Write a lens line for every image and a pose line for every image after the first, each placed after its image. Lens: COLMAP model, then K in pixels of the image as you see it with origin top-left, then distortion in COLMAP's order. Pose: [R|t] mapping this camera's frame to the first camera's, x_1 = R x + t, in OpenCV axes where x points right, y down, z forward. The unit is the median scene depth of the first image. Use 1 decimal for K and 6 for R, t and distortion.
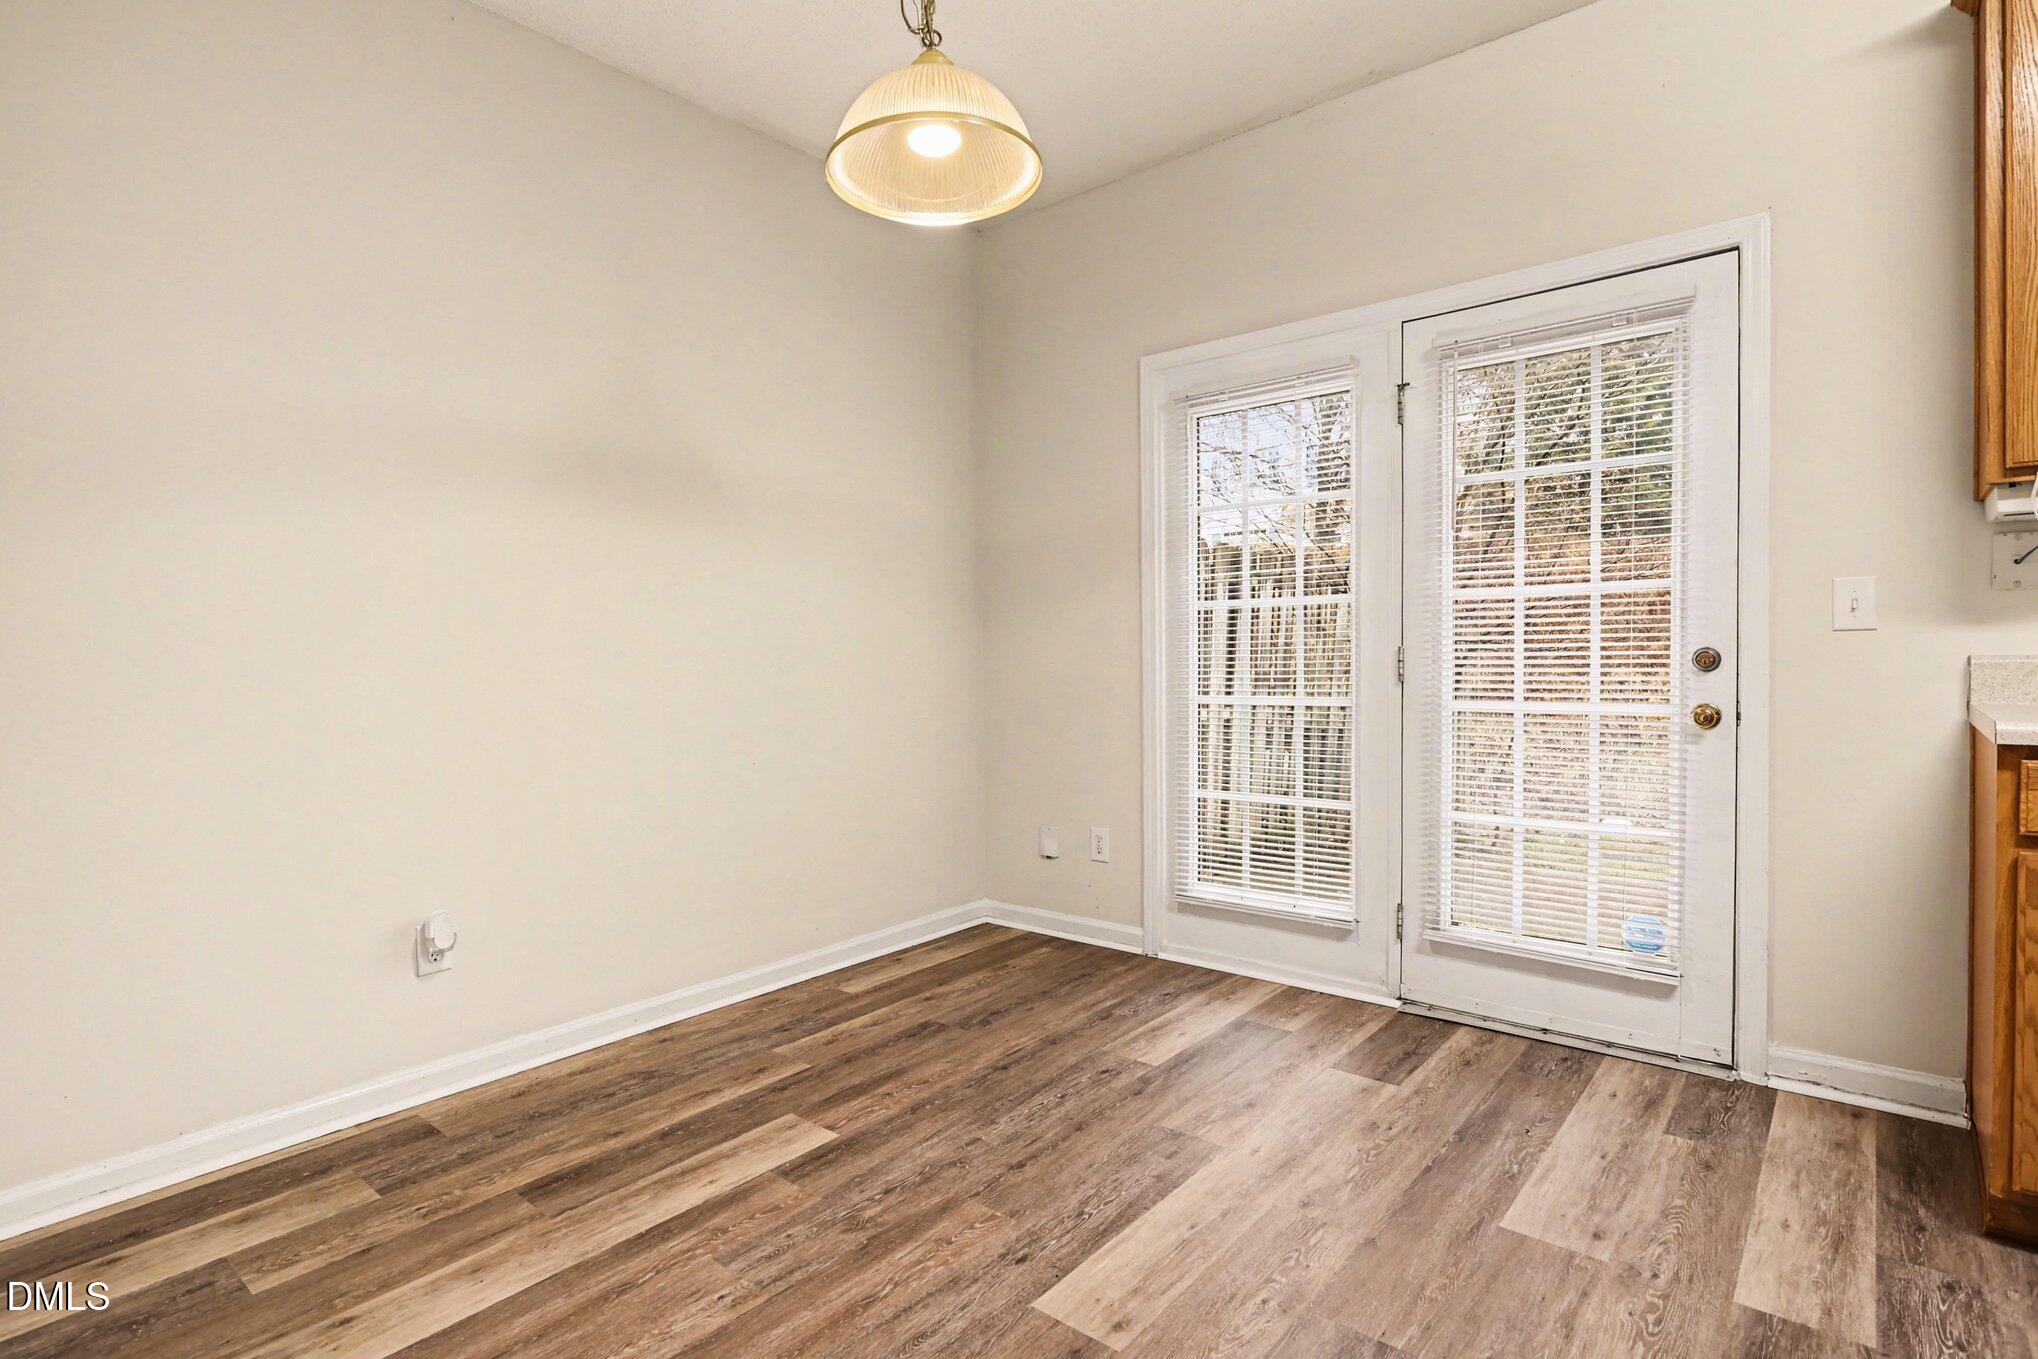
lens RADIAL K [[1007.3, 0, 1007.2], [0, 1007.3, 664.0], [0, 0, 1]] dist [0.006647, 0.000824]
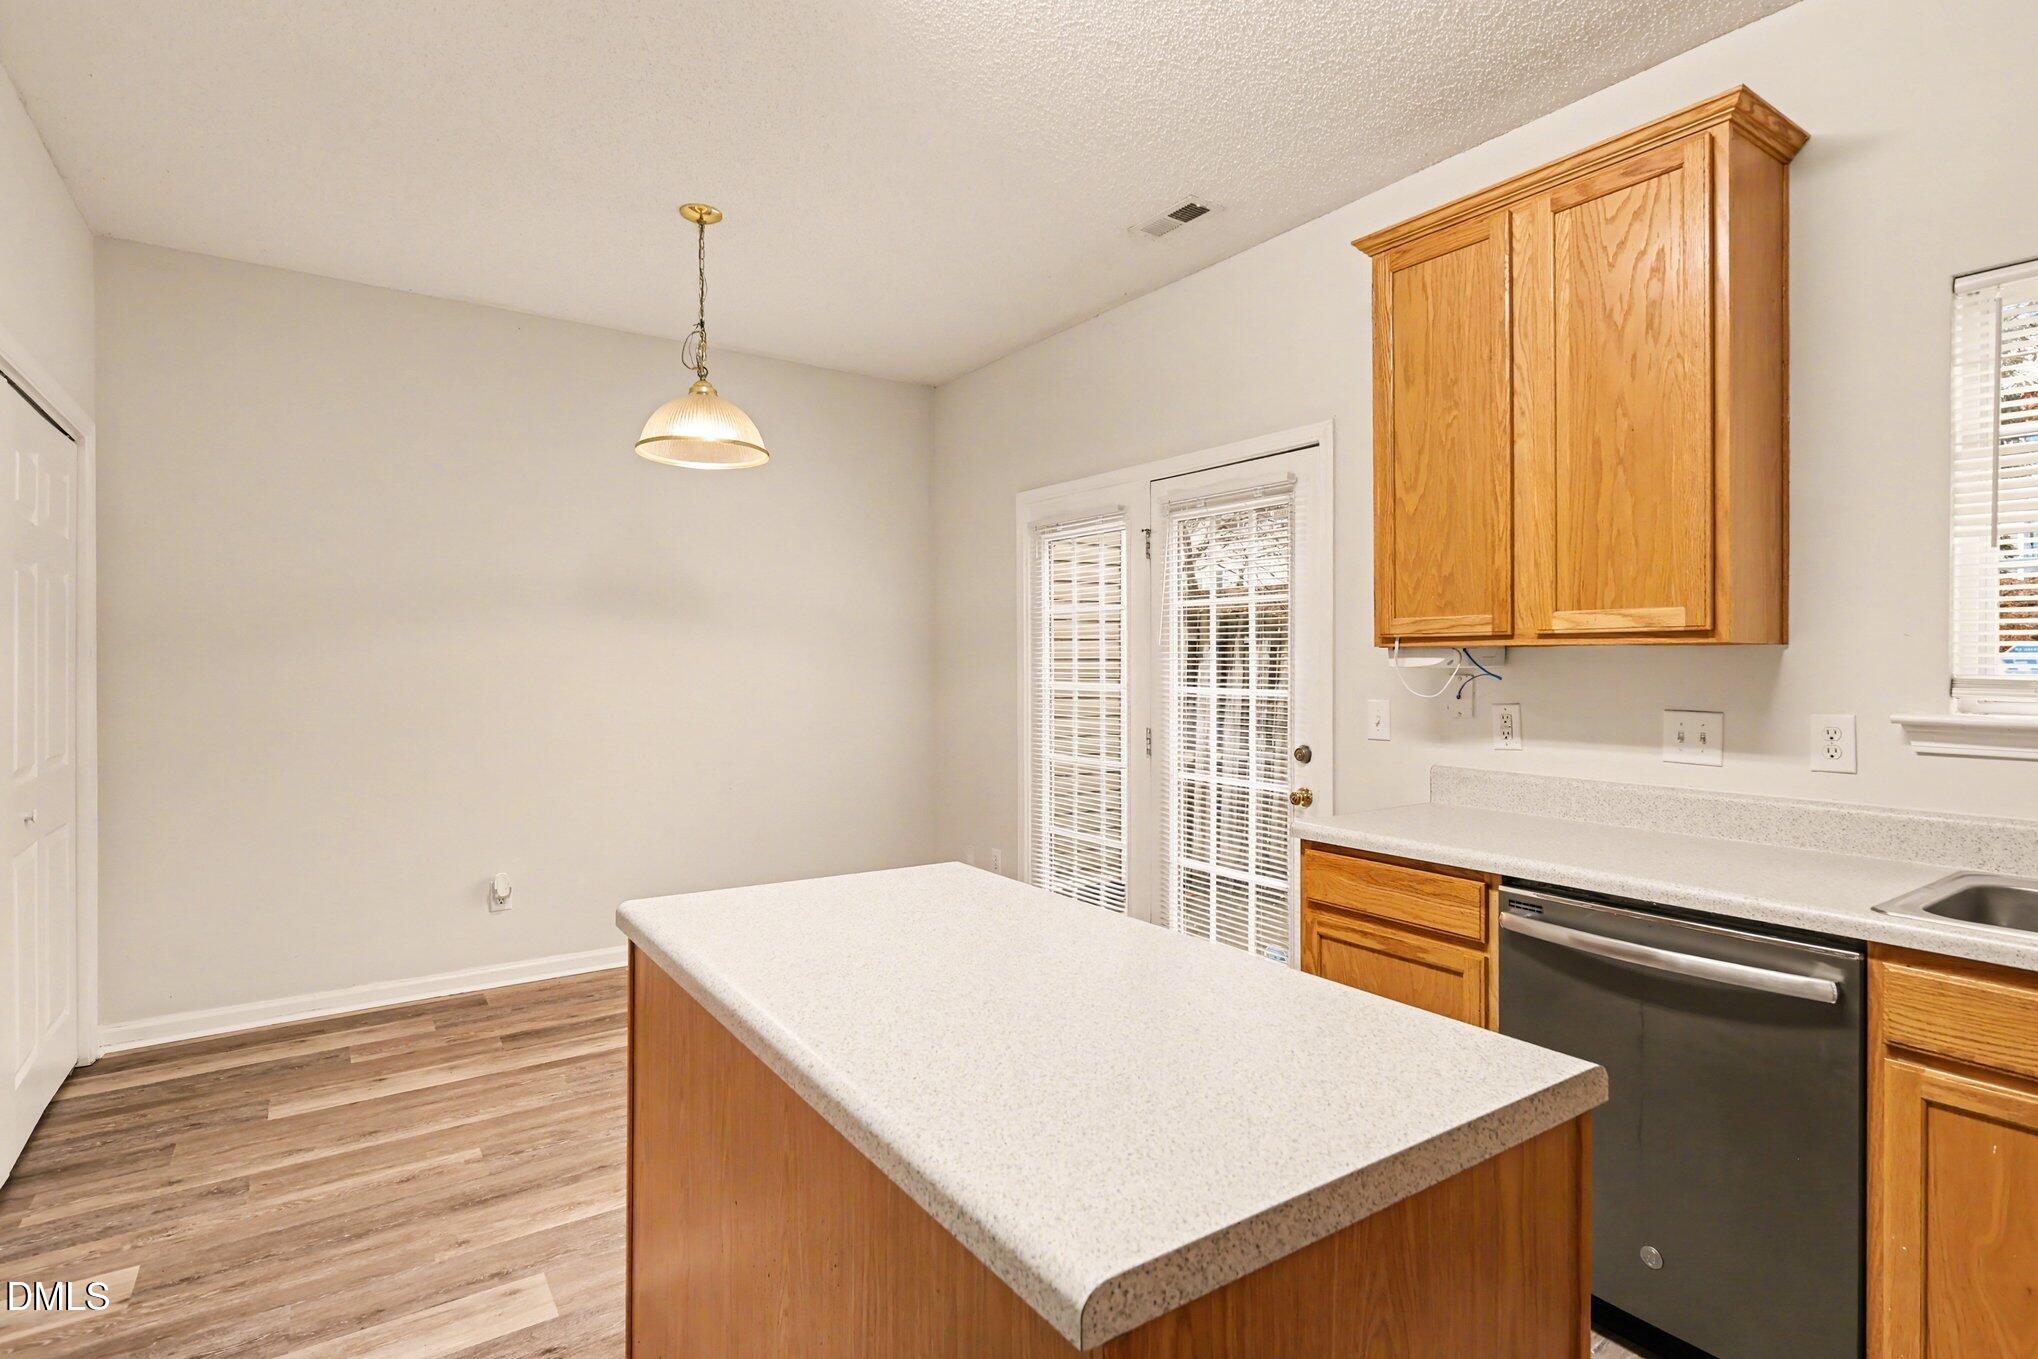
lens RADIAL K [[1007.3, 0, 1027.5], [0, 1007.3, 674.7], [0, 0, 1]] dist [0.006647, 0.000824]
pose [[0.964854, 0.022785, -0.261797, 0.771157], [-0.020511, 0.999724, 0.011413, -0.130074], [0.261985, -0.005642, 0.965055, -0.405333]]
